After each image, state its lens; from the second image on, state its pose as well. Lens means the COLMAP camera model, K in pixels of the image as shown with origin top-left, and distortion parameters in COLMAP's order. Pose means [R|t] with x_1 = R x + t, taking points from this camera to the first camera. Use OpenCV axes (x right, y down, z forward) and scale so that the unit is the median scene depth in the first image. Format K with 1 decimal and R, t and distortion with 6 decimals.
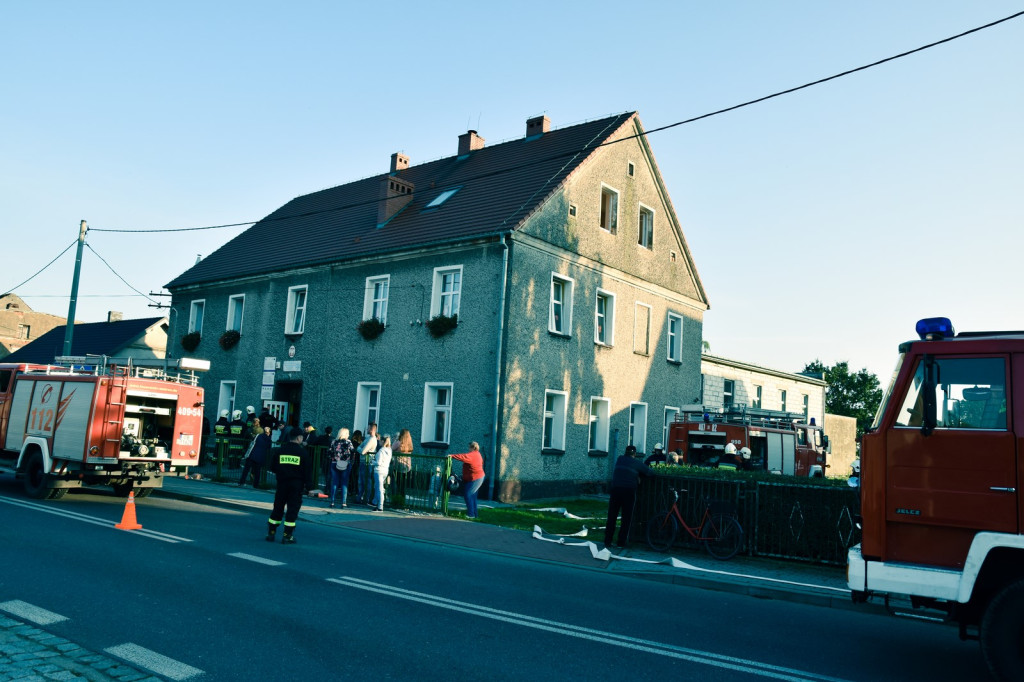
lens RADIAL K [[746.9, 0, 511.3], [0, 746.9, 357.1], [0, 0, 1]] dist [-0.075277, -0.000828]
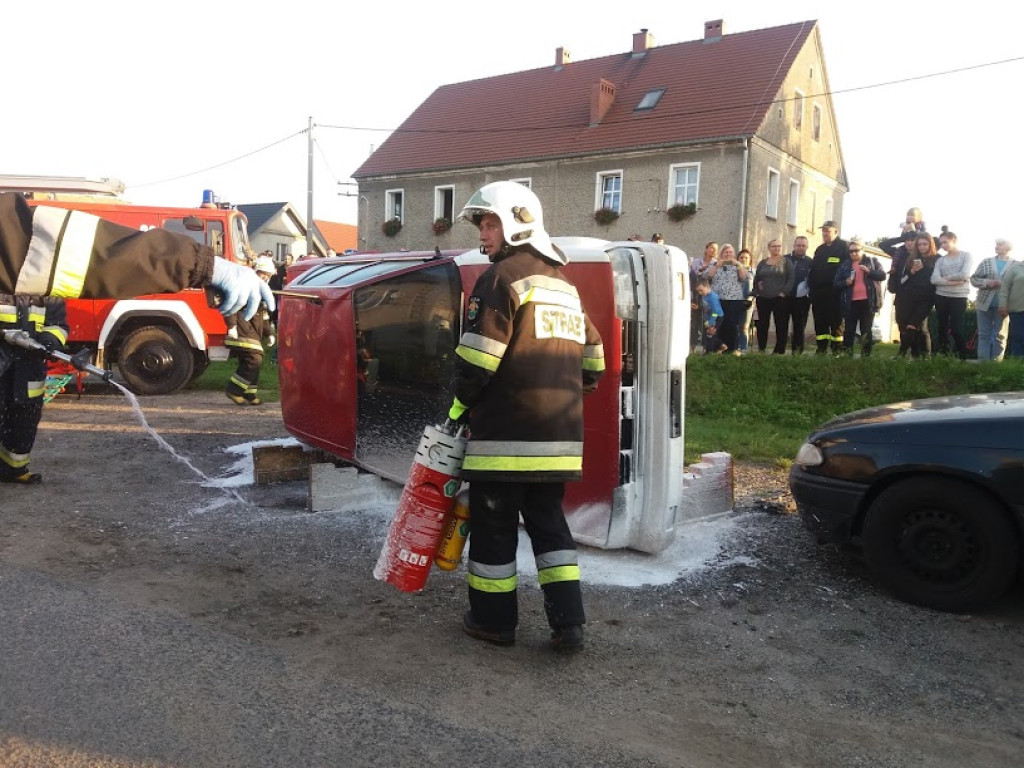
lens RADIAL K [[810.3, 0, 512.0], [0, 810.3, 384.0], [0, 0, 1]] dist [0.136491, -0.293213]
pose [[0.998209, -0.026164, 0.053799, -0.383438], [0.016283, 0.984167, 0.176497, -0.004024], [-0.057565, -0.175305, 0.982830, -0.336167]]
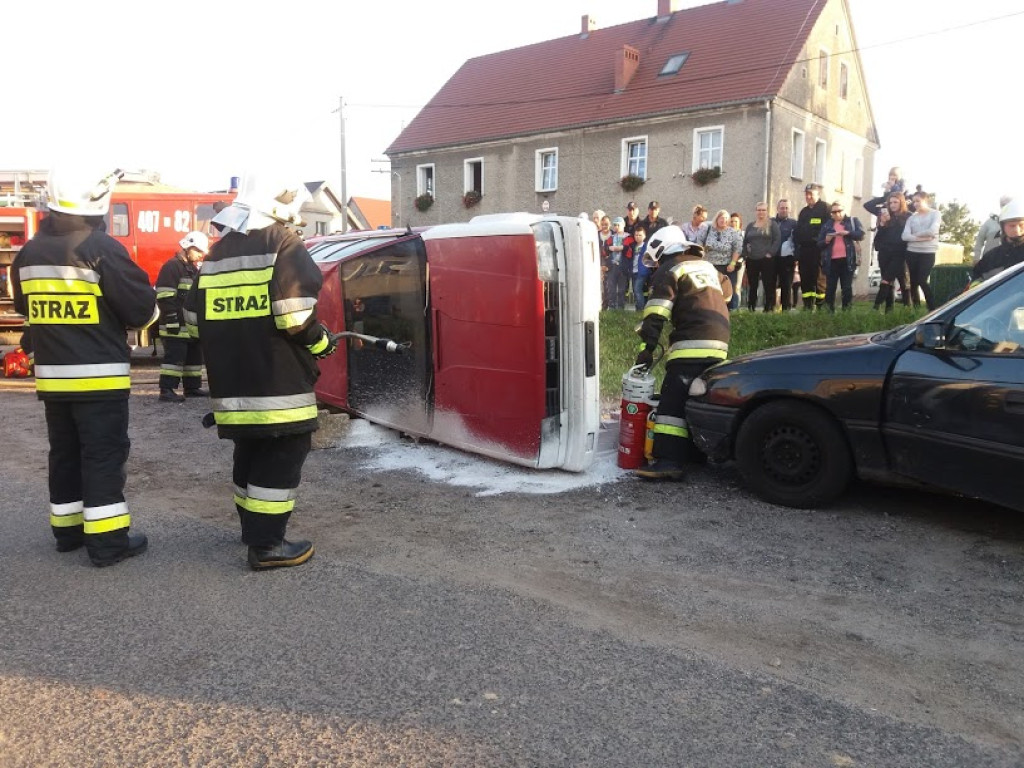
lens RADIAL K [[810.3, 0, 512.0], [0, 810.3, 384.0], [0, 0, 1]] dist [0.136491, -0.293213]
pose [[0.998654, -0.051699, -0.004069, -0.362050], [0.051403, 0.976447, 0.209547, -0.005029], [-0.006860, -0.209474, 0.977790, -0.372315]]
